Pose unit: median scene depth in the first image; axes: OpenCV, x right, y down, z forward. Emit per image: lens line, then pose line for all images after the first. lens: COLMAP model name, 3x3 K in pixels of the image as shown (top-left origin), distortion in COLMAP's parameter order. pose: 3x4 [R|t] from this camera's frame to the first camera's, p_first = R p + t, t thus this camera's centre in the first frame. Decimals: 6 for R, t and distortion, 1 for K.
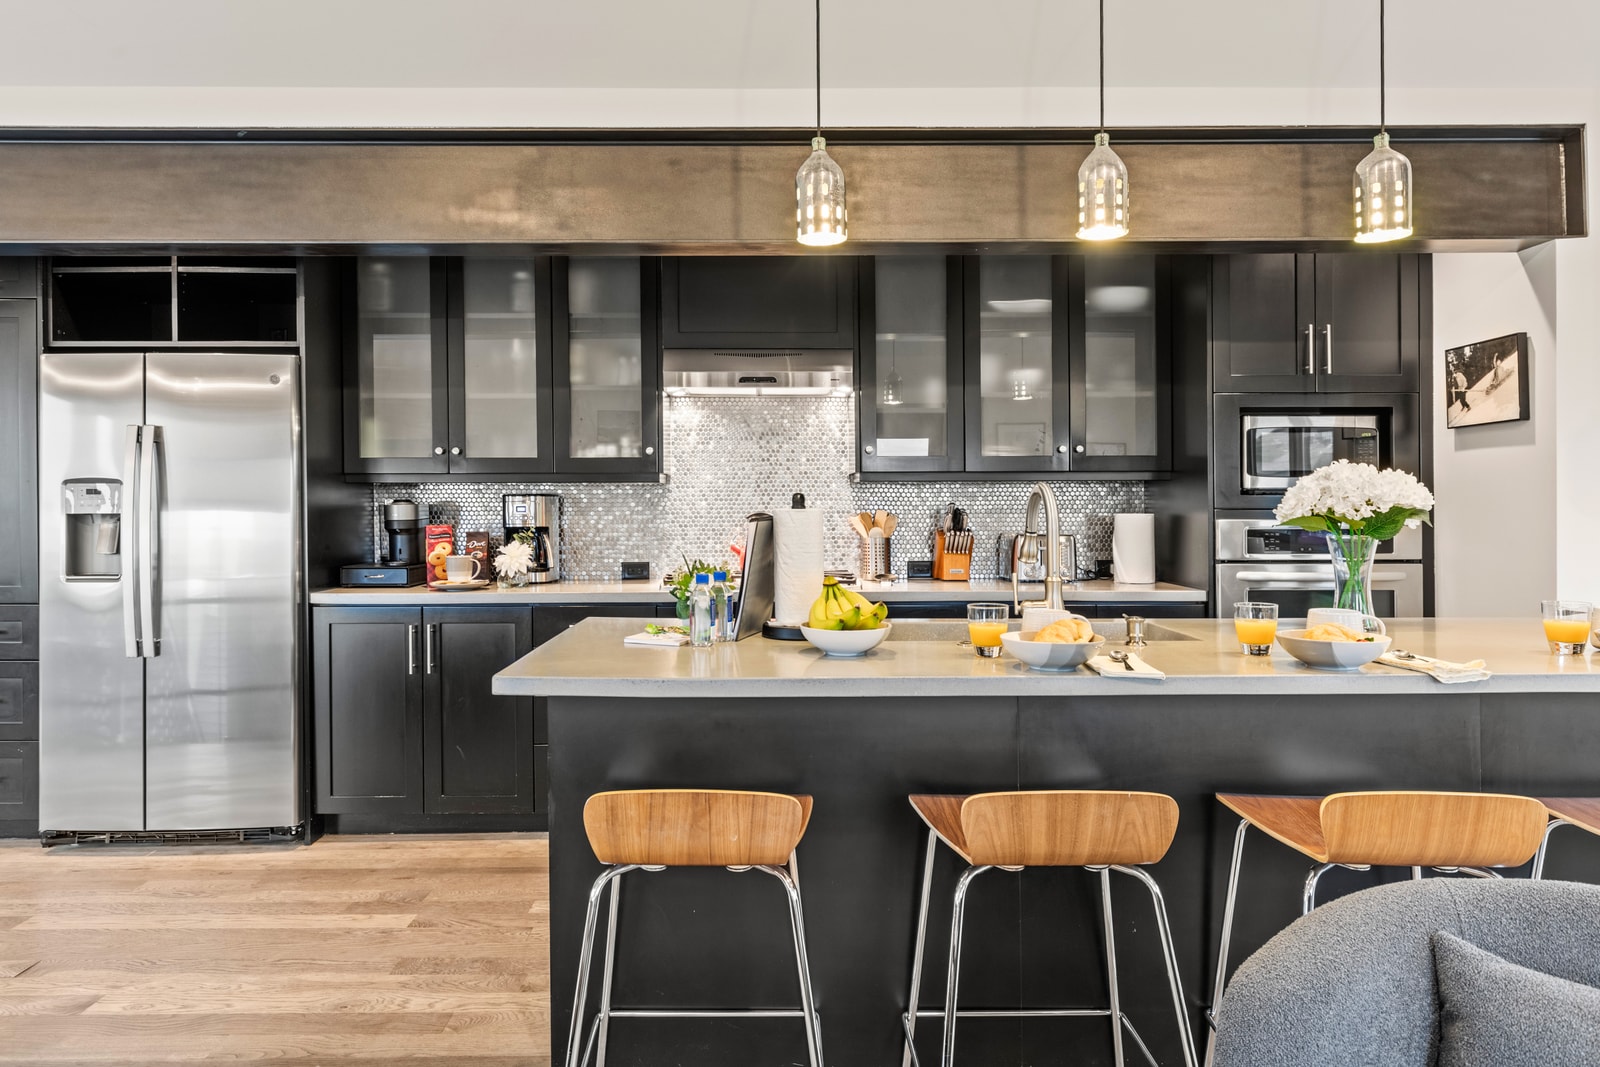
lens RADIAL K [[1014.9, 0, 792.4], [0, 1014.9, 512.6], [0, 0, 1]] dist [0.001697, -0.000130]
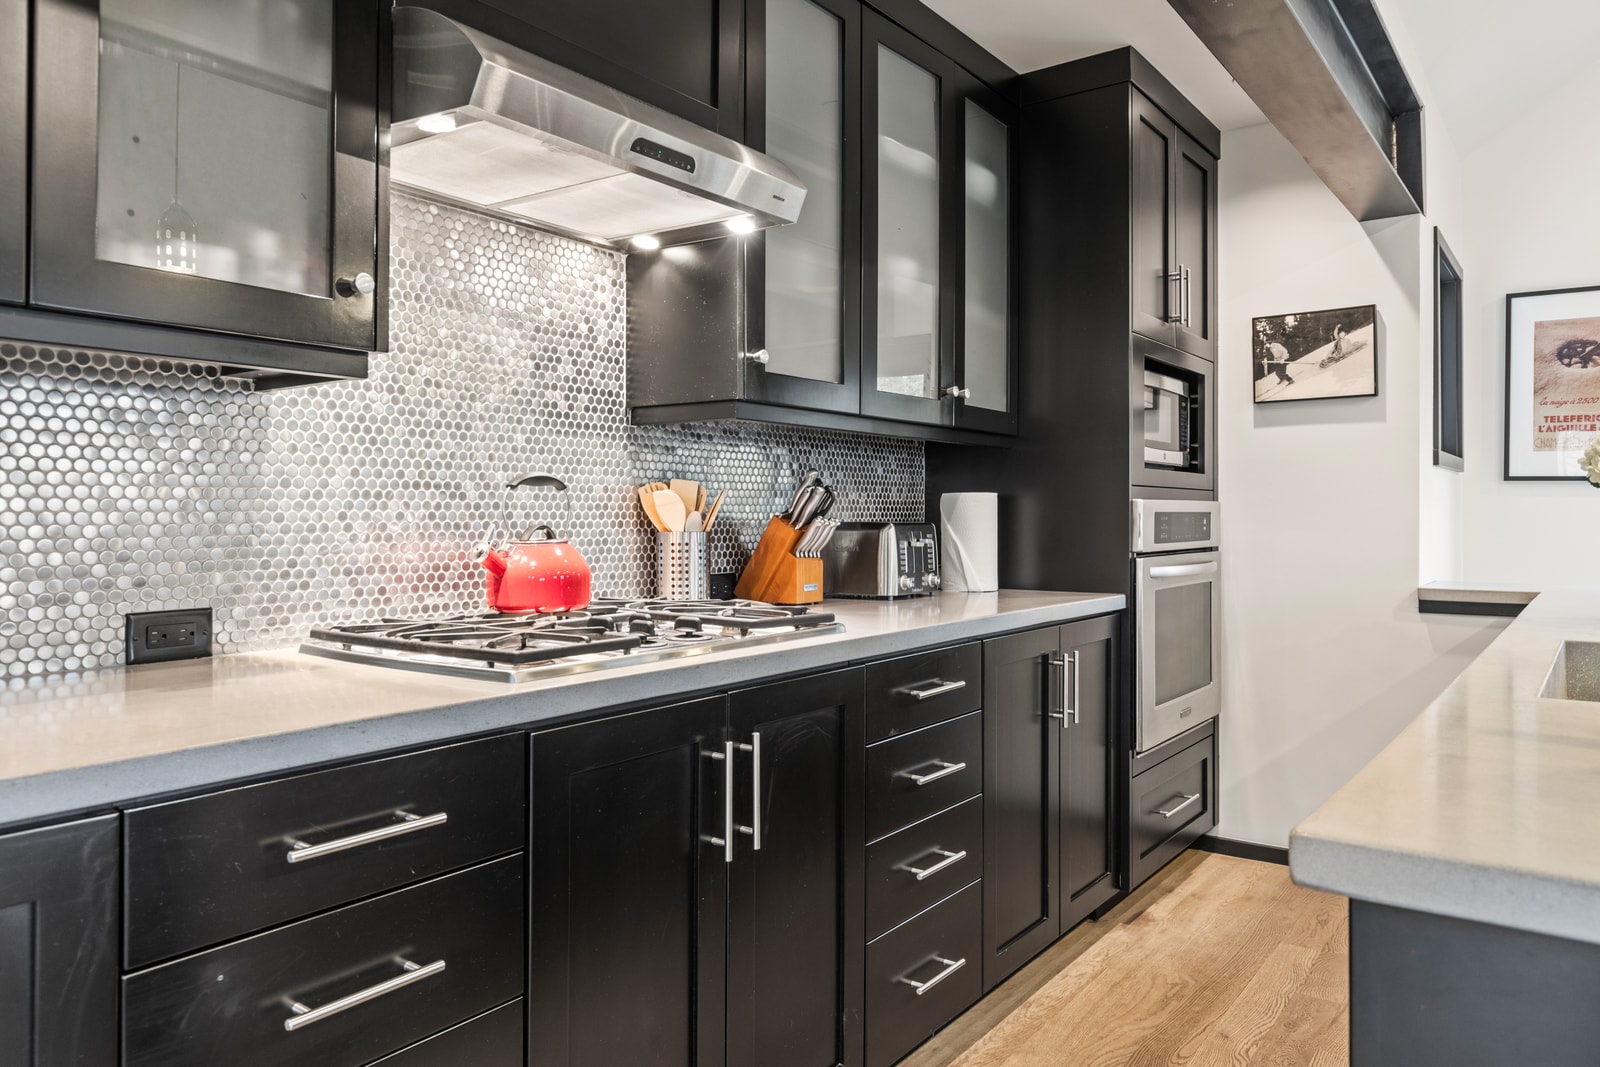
lens RADIAL K [[1061.6, 0, 798.6], [0, 1061.6, 507.6], [0, 0, 1]] dist [0.004979, 0.001862]
pose [[0.615915, 0.008779, 0.787763, -0.359141], [0.004147, 0.999888, -0.014385, 0.023639], [-0.787801, 0.012126, 0.615810, 0.713091]]
